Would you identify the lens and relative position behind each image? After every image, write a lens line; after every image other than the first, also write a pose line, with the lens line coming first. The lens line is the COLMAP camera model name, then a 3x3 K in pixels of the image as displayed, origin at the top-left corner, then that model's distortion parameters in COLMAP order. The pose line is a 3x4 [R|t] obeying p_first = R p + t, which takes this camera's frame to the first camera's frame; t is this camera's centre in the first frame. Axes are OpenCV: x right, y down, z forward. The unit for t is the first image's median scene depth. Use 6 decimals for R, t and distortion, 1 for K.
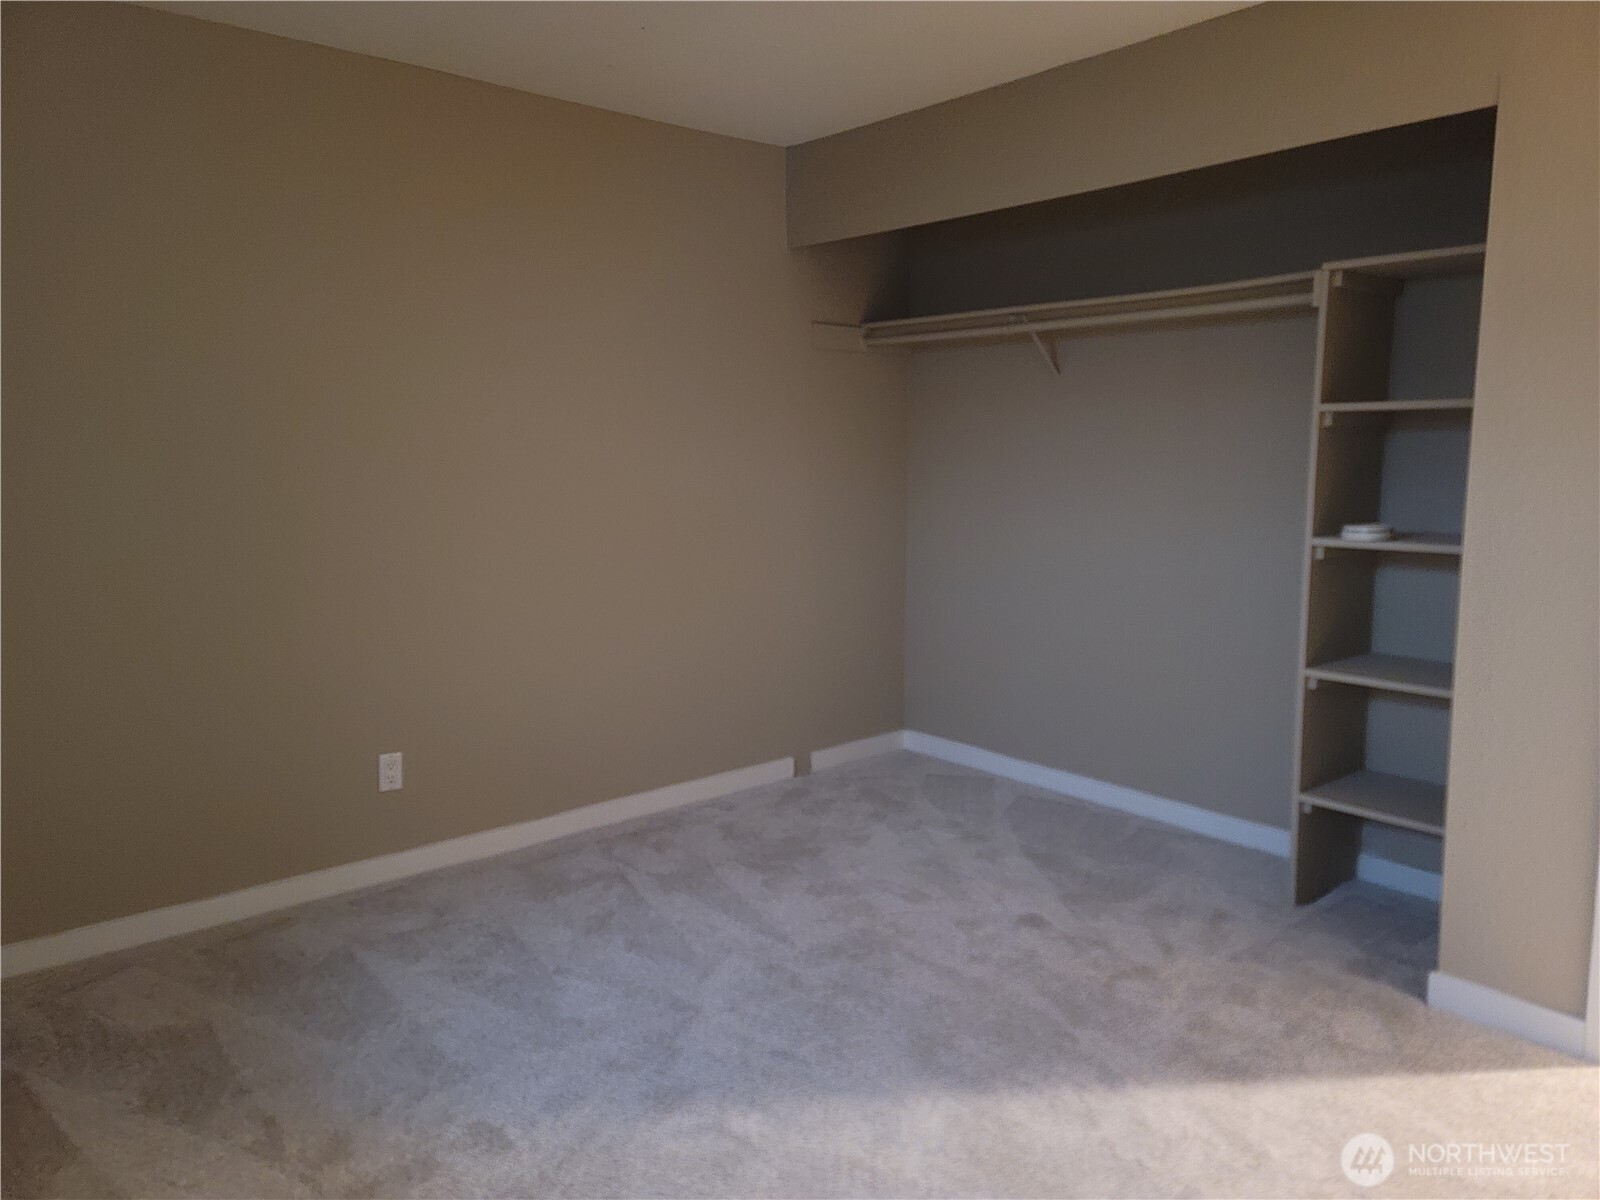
lens RADIAL K [[1163.4, 0, 800.0], [0, 1163.4, 600.0], [0, 0, 1]] dist [0.112054, -0.086735]
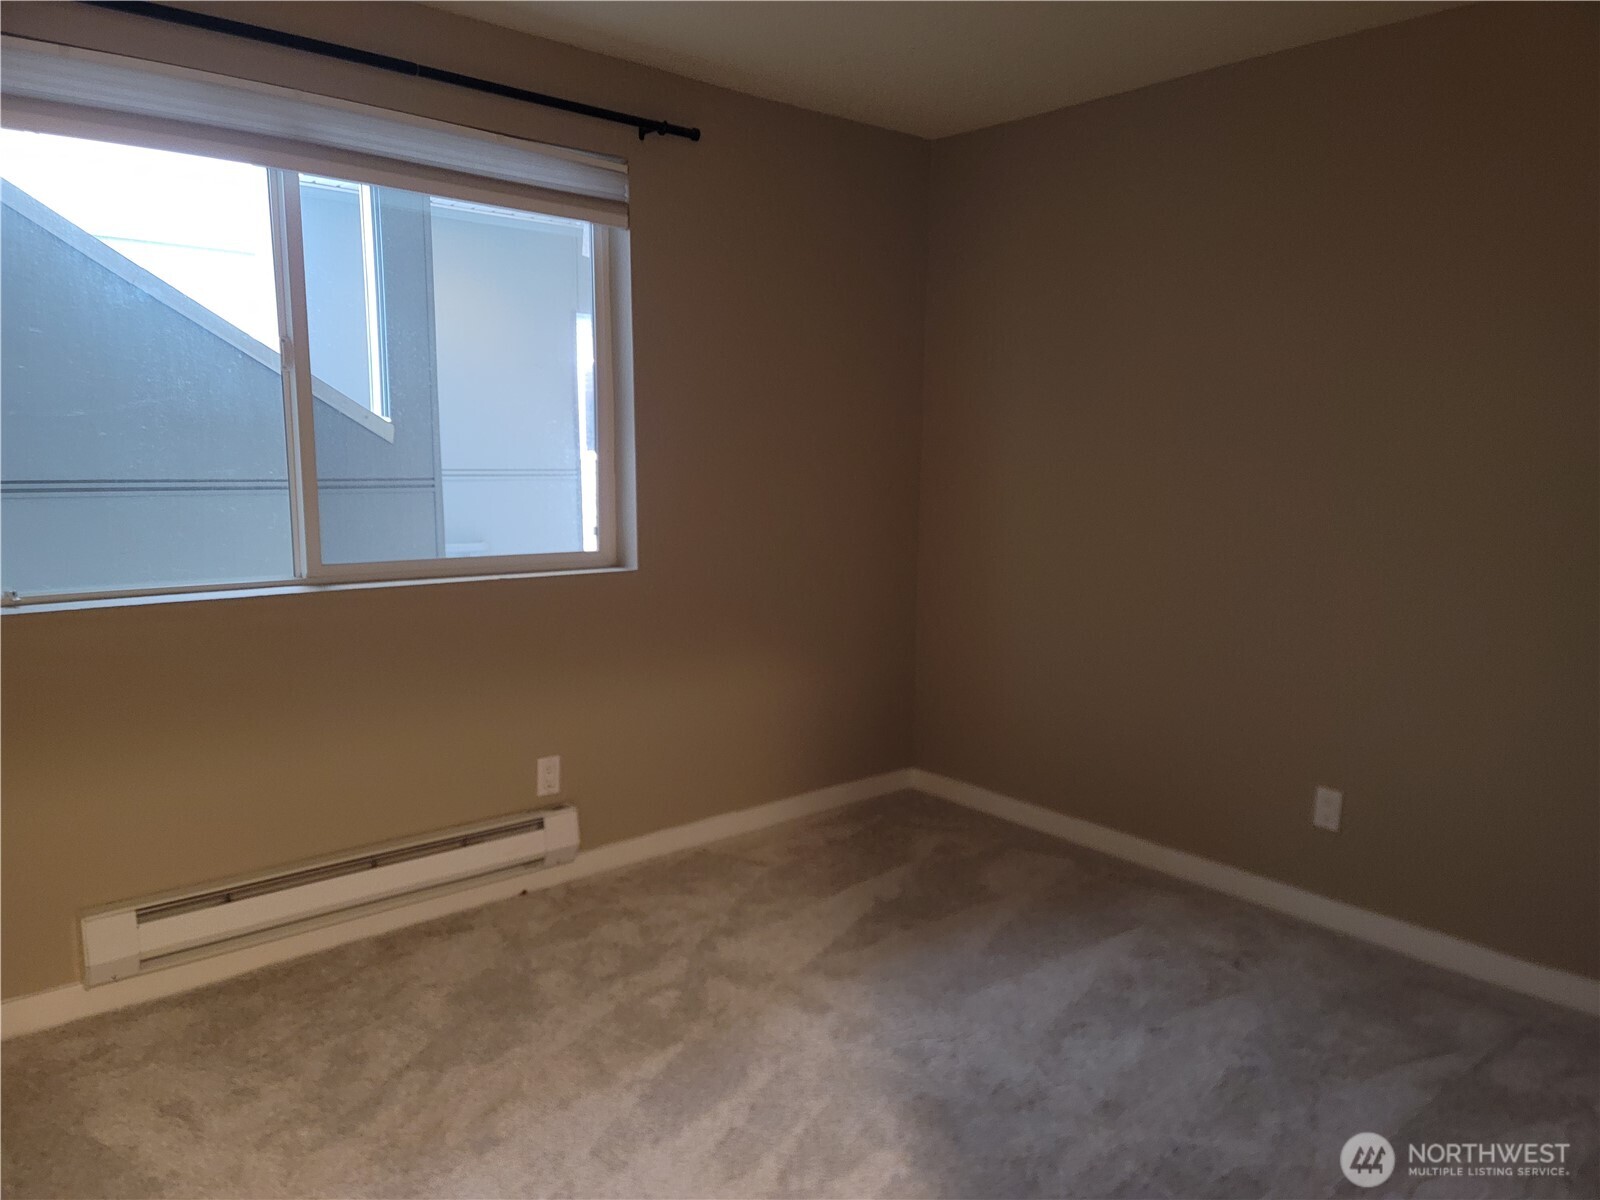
lens RADIAL K [[1163.4, 0, 800.0], [0, 1163.4, 600.0], [0, 0, 1]] dist [0.112054, -0.086735]
pose [[0.017330, 0.138711, -0.990181, 0.650968], [-0.163569, 0.977382, 0.134055, -0.079426], [0.986380, 0.159639, 0.039627, 0.670637]]
